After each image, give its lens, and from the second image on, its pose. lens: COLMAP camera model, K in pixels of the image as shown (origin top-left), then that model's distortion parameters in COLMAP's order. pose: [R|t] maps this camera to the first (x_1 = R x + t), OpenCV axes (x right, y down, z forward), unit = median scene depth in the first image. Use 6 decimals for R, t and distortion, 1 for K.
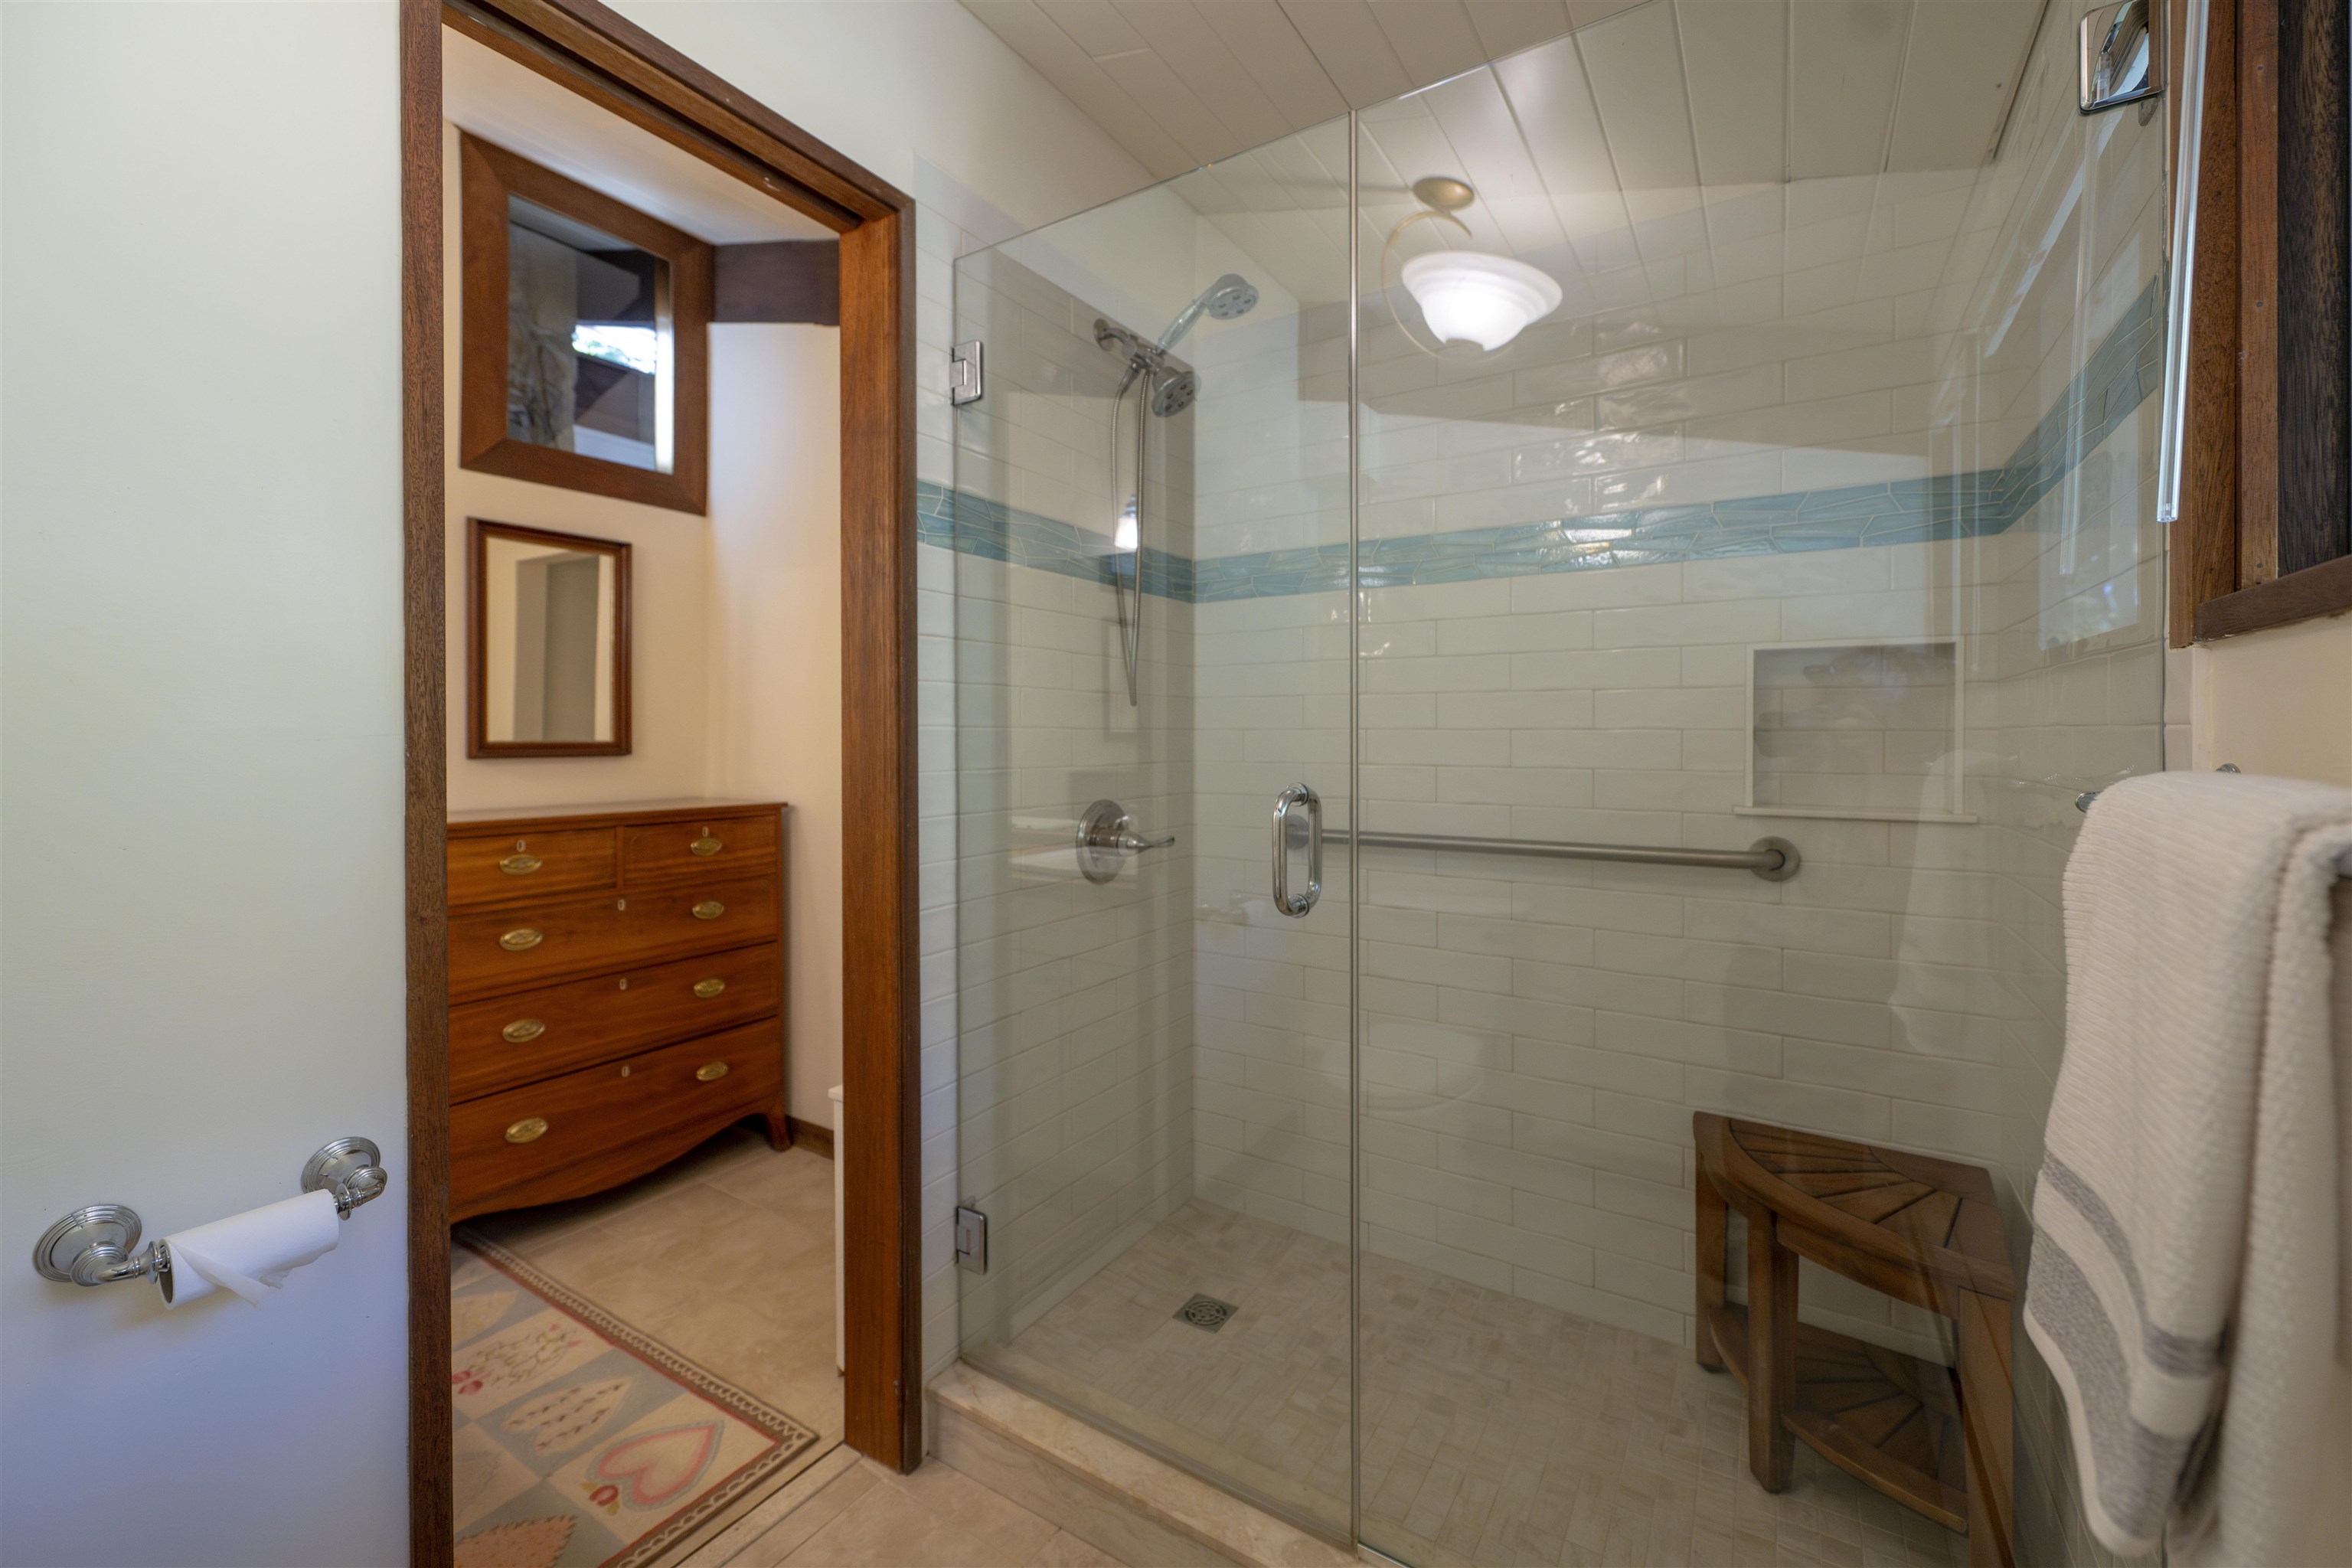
lens RADIAL K [[971.5, 0, 1178.2], [0, 971.5, 760.5], [0, 0, 1]] dist [-0.000658, 0.000405]
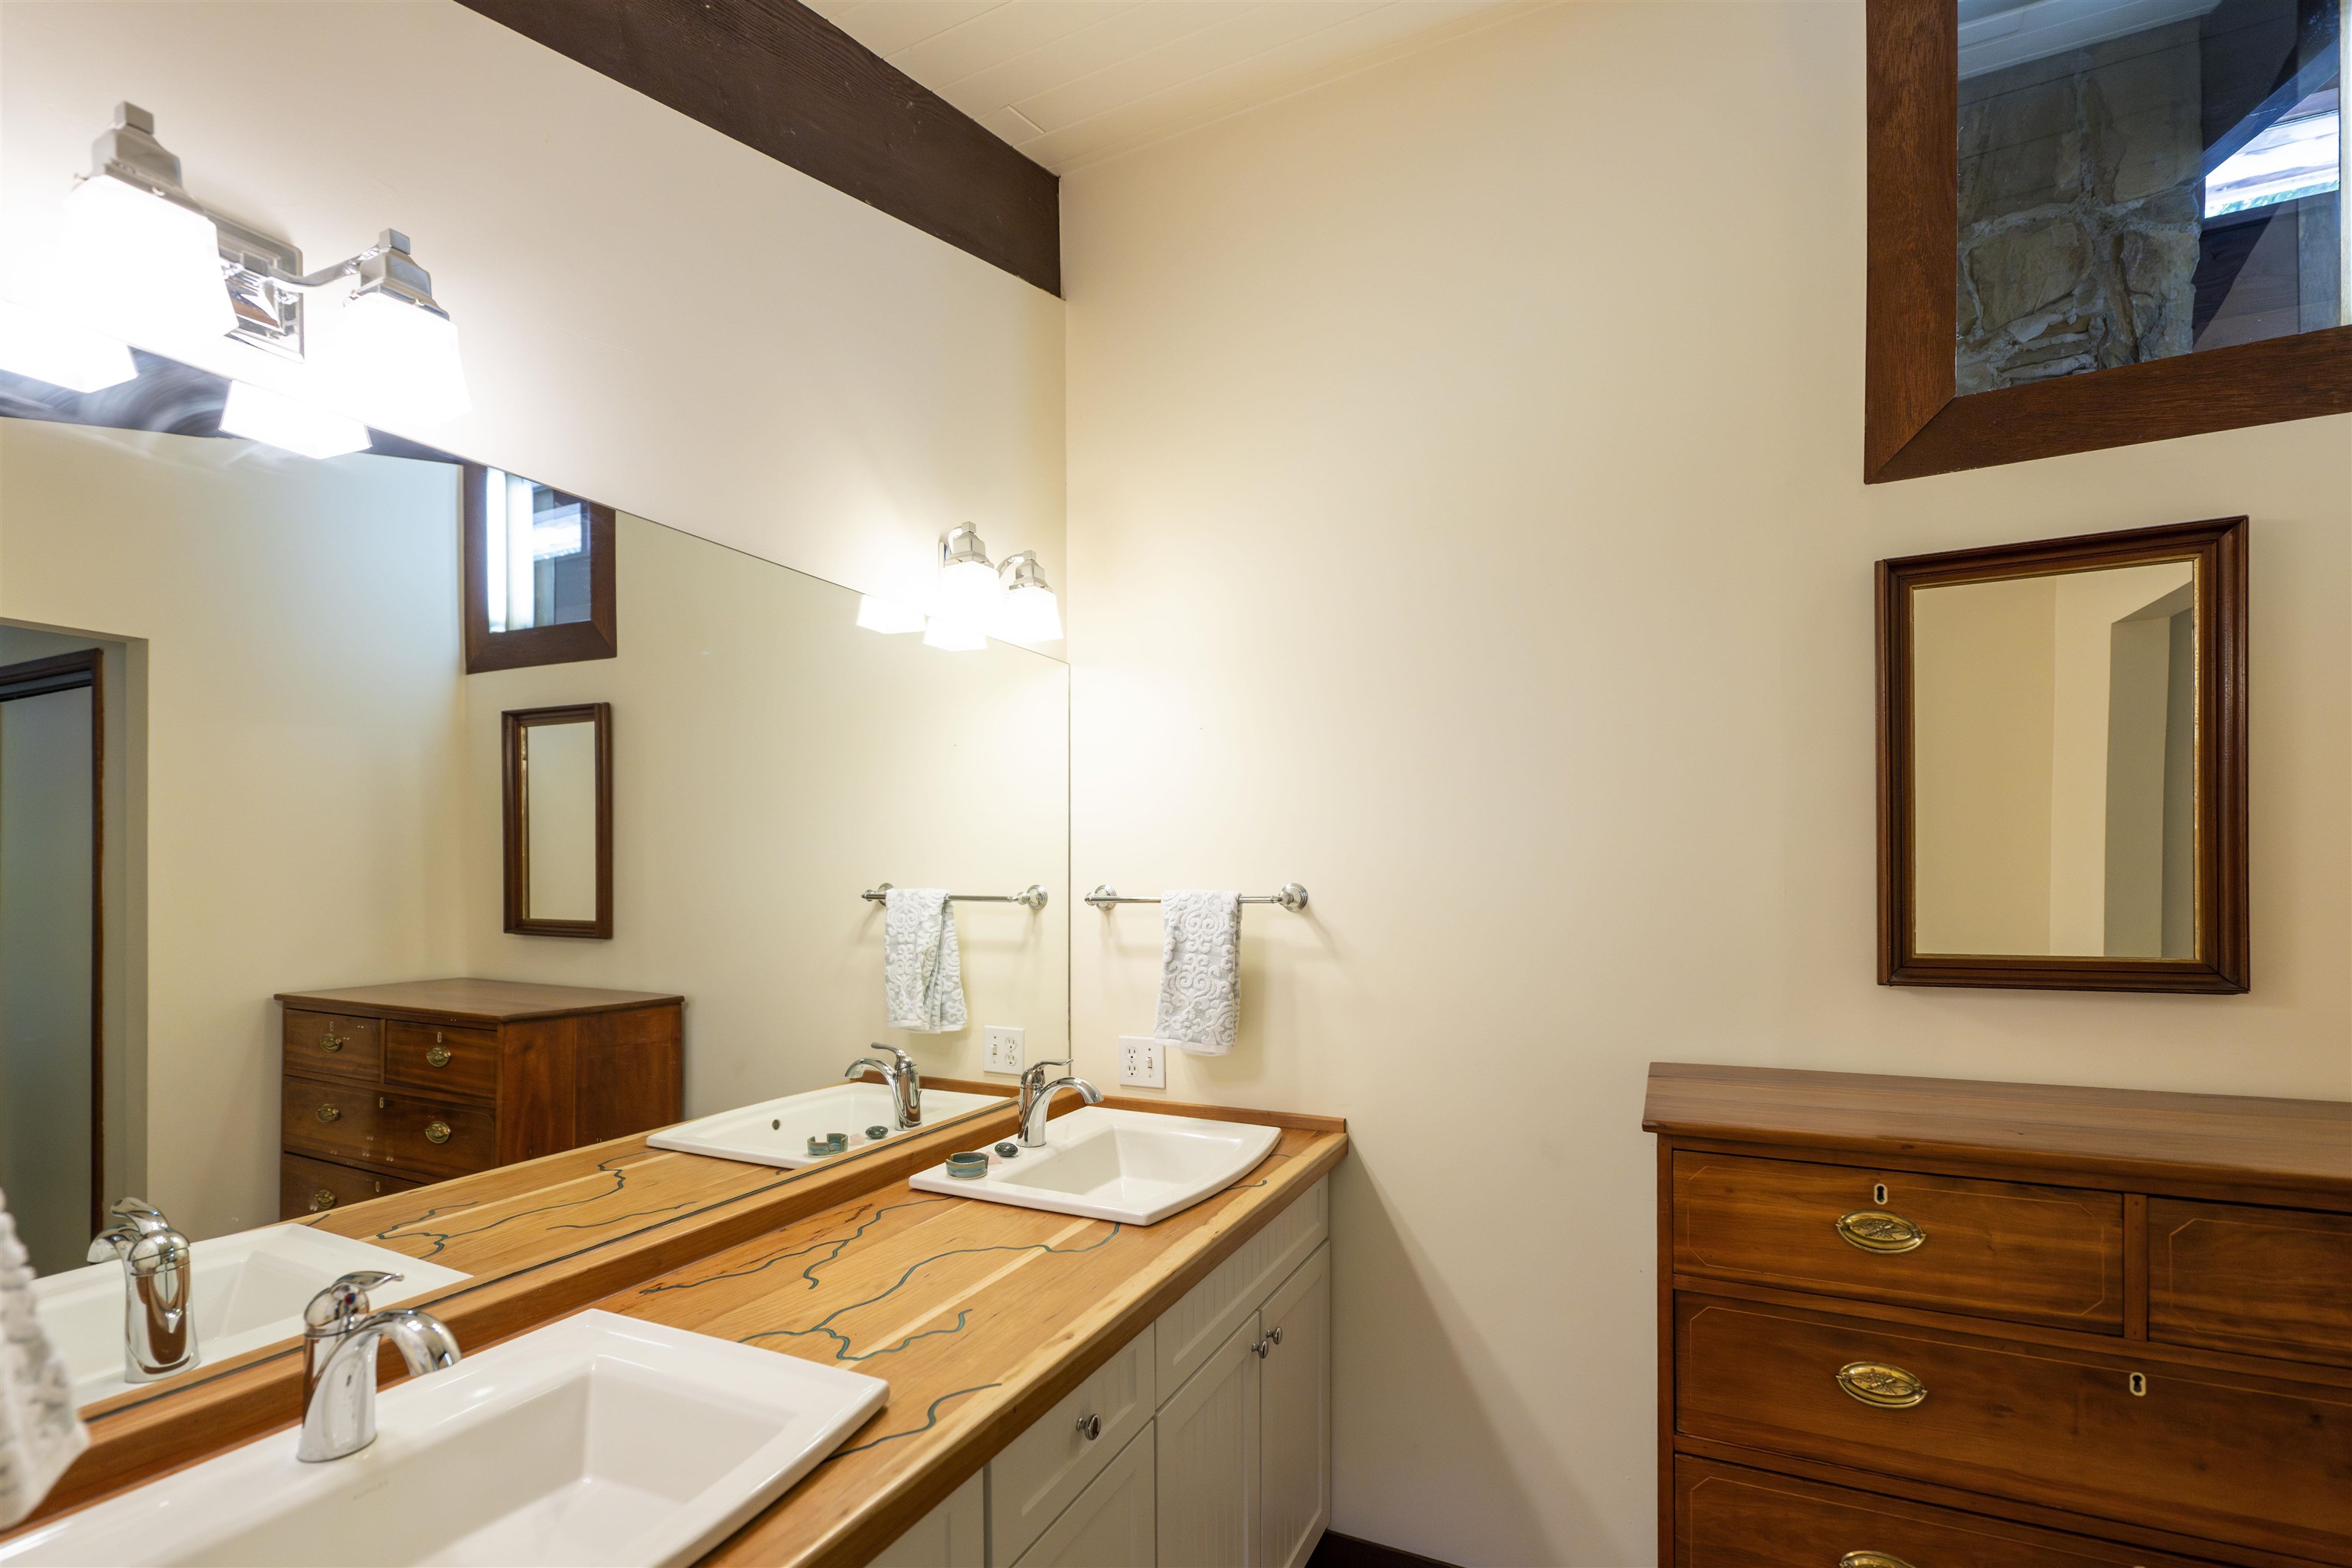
lens RADIAL K [[1065.8, 0, 1124.6], [0, 1065.8, 881.3], [0, 0, 1]] dist [-0.001723, -0.000366]
pose [[0.137458, -0.005398, -0.990493, -0.188718], [-0.008085, 0.999946, -0.006571, -0.060790], [0.990475, 0.008911, 0.137407, 0.524322]]
